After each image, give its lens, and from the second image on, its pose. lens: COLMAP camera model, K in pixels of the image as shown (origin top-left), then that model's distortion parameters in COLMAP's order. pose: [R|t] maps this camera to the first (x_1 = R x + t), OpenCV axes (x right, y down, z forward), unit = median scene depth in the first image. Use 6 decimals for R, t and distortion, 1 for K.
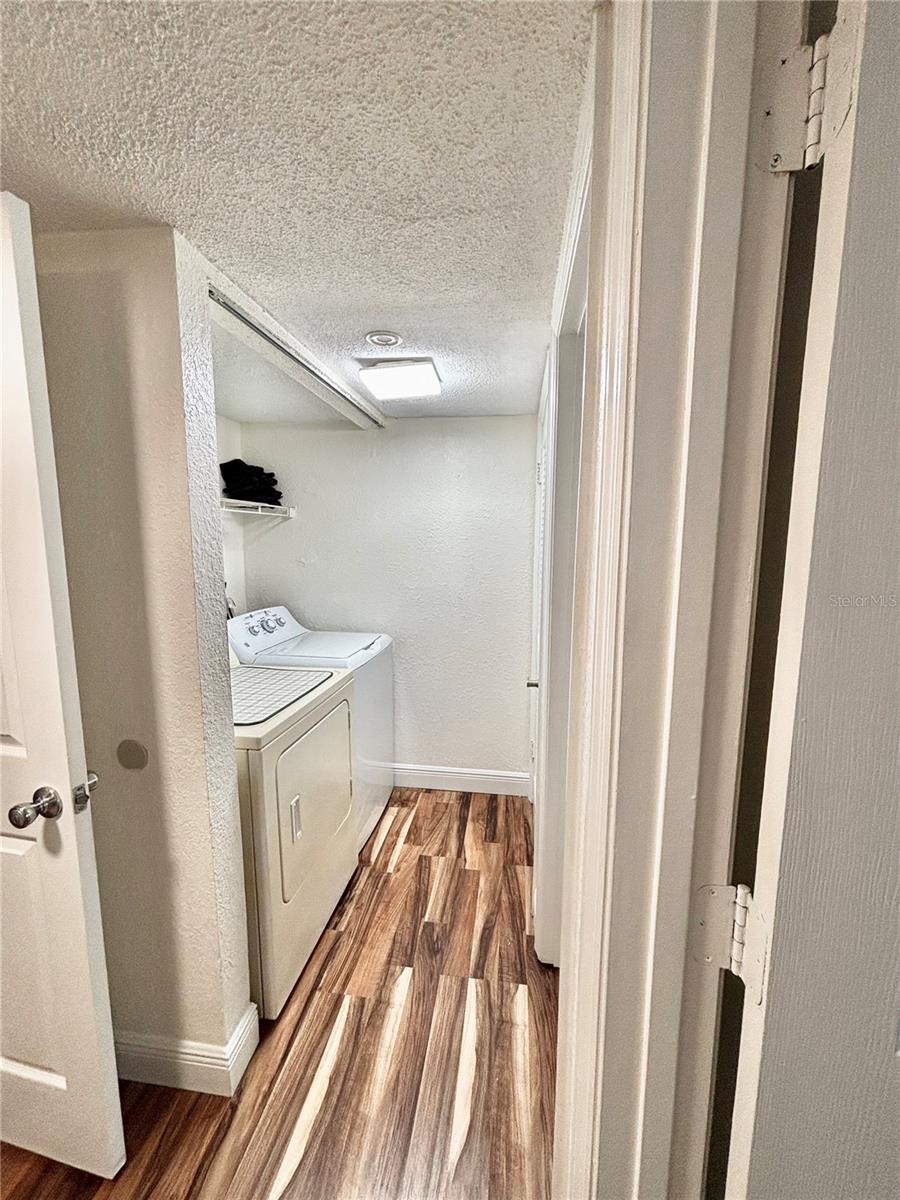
lens RADIAL K [[488.9, 0, 456.1], [0, 488.9, 603.6], [0, 0, 1]] dist [-0.001680, 0.000299]
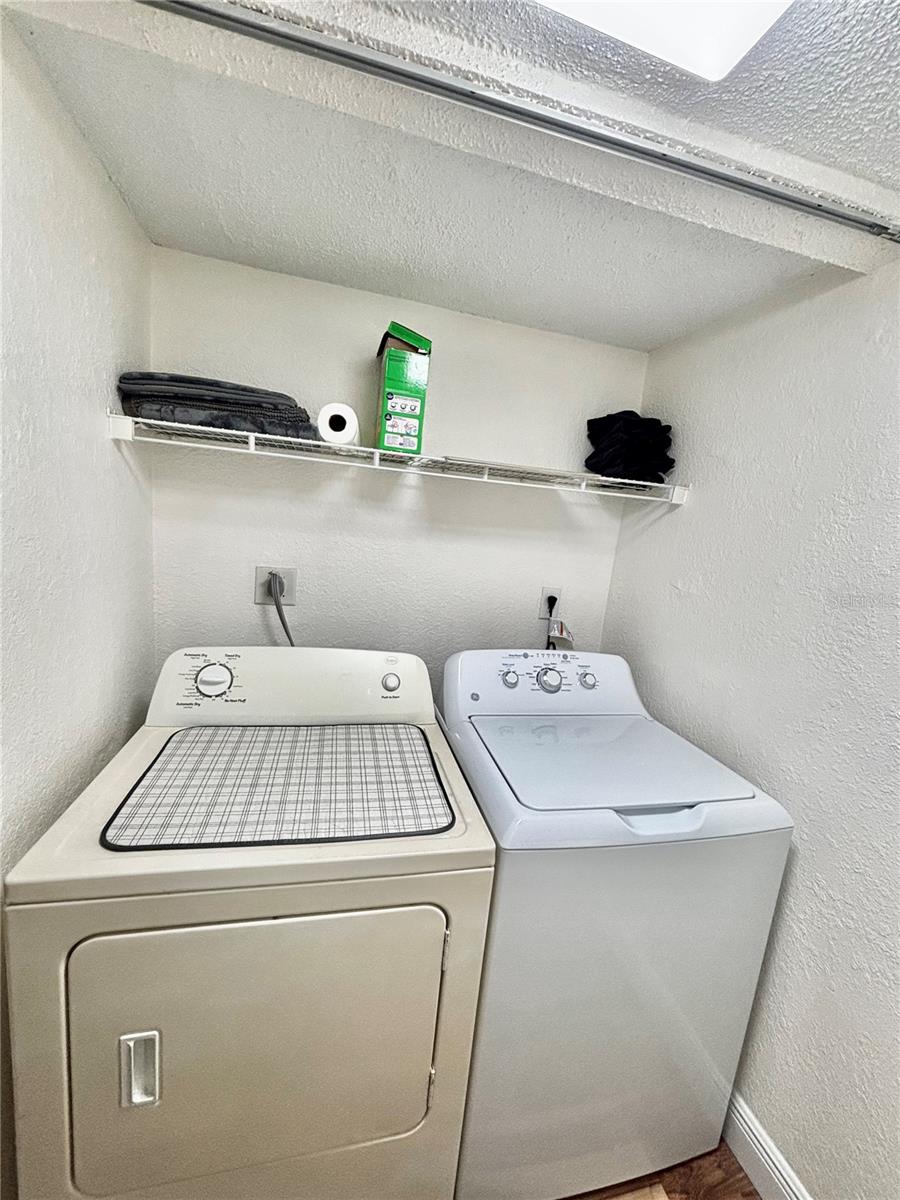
lens RADIAL K [[488.9, 0, 447.0], [0, 488.9, 602.5], [0, 0, 1]] dist [-0.001680, 0.000299]
pose [[0.371842, 0.184510, -0.909774, 0.100232], [-0.211965, 0.971033, 0.110299, -0.092551], [0.903772, 0.151826, 0.400181, 0.689025]]
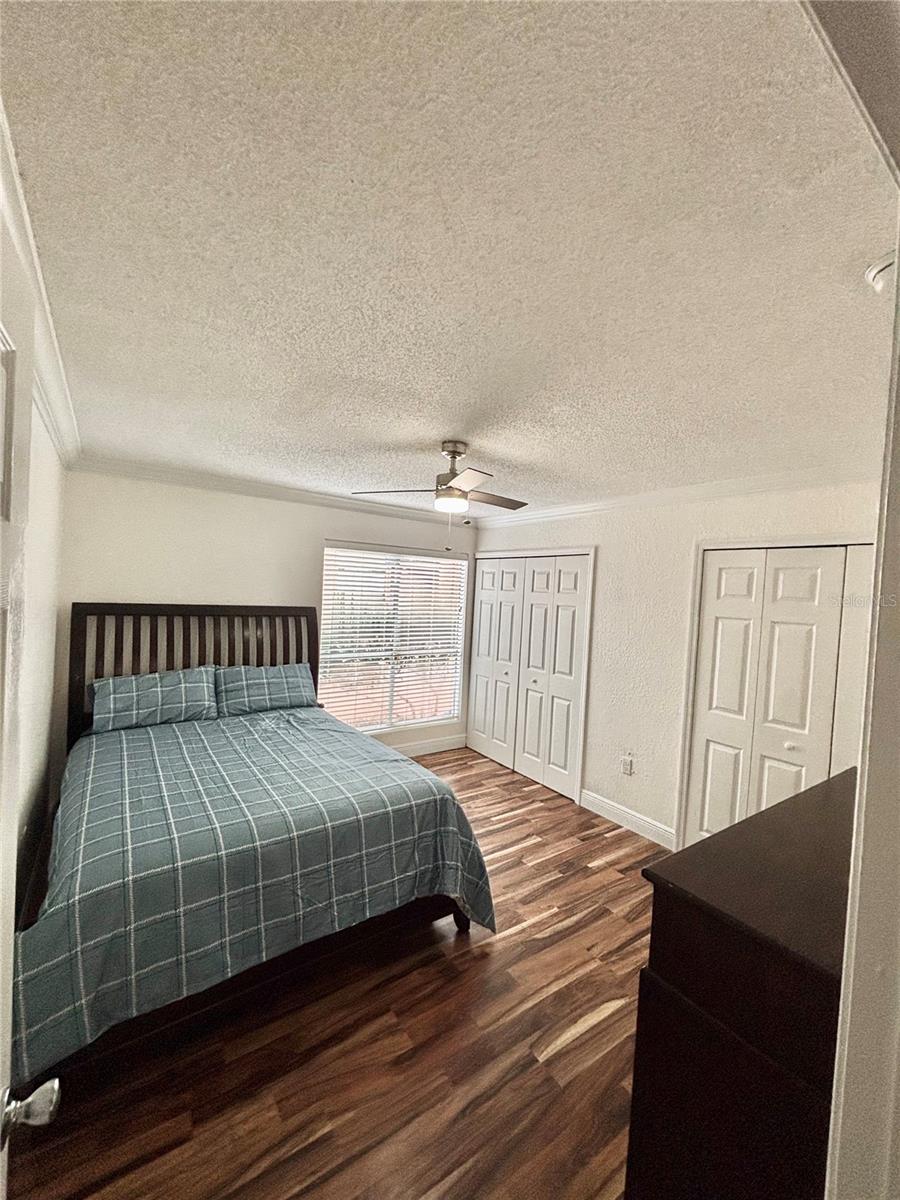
lens RADIAL K [[488.9, 0, 453.8], [0, 488.9, 603.0], [0, 0, 1]] dist [-0.001680, 0.000299]
pose [[-0.662824, -0.057054, 0.746598, -0.779296], [0.045373, 0.992200, 0.116105, -0.331647], [-0.747399, 0.110832, -0.655065, 1.794983]]
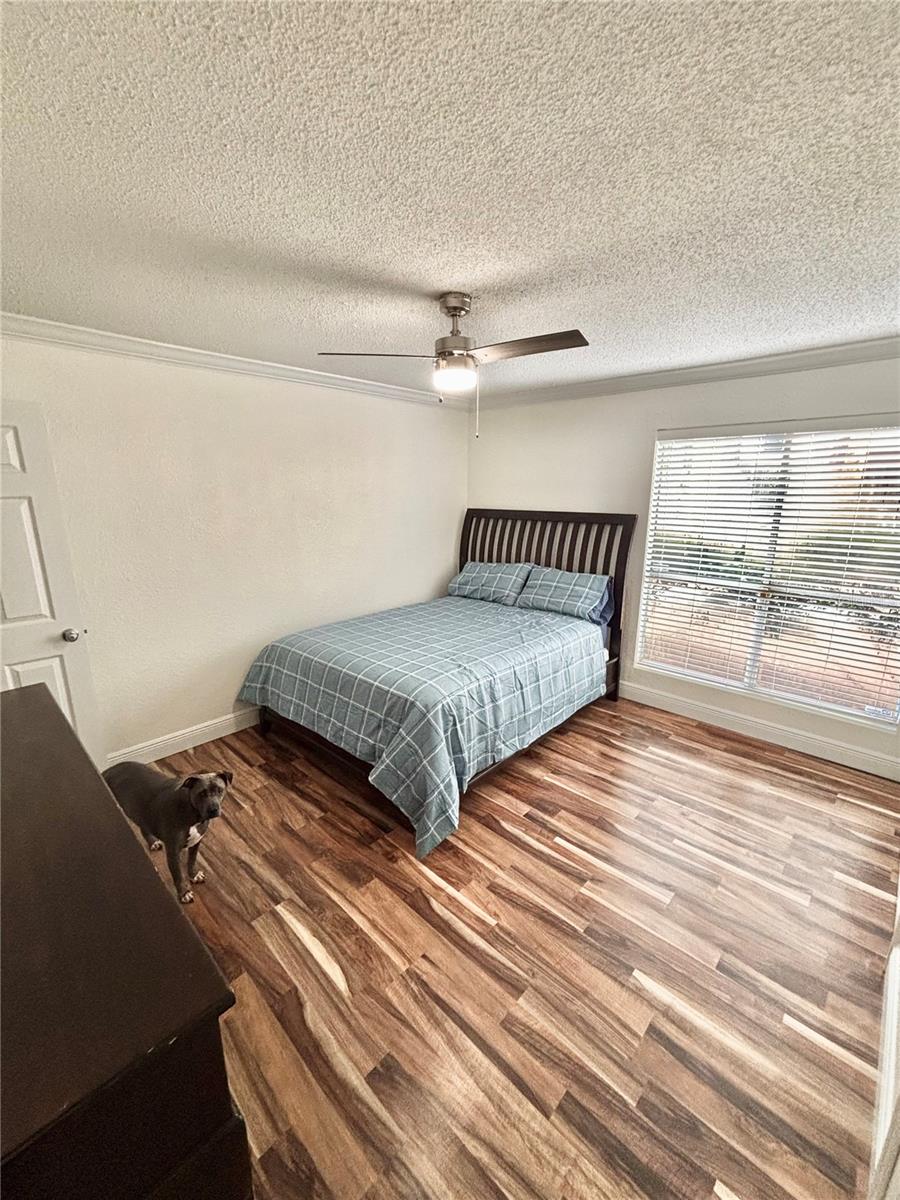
lens RADIAL K [[488.9, 0, 443.5], [0, 488.9, 601.0], [0, 0, 1]] dist [-0.001680, 0.000299]
pose [[0.613993, -0.183473, 0.767691, -0.723263], [0.107450, 0.982984, 0.148989, -0.156911], [-0.781963, -0.008990, 0.623260, 0.498539]]
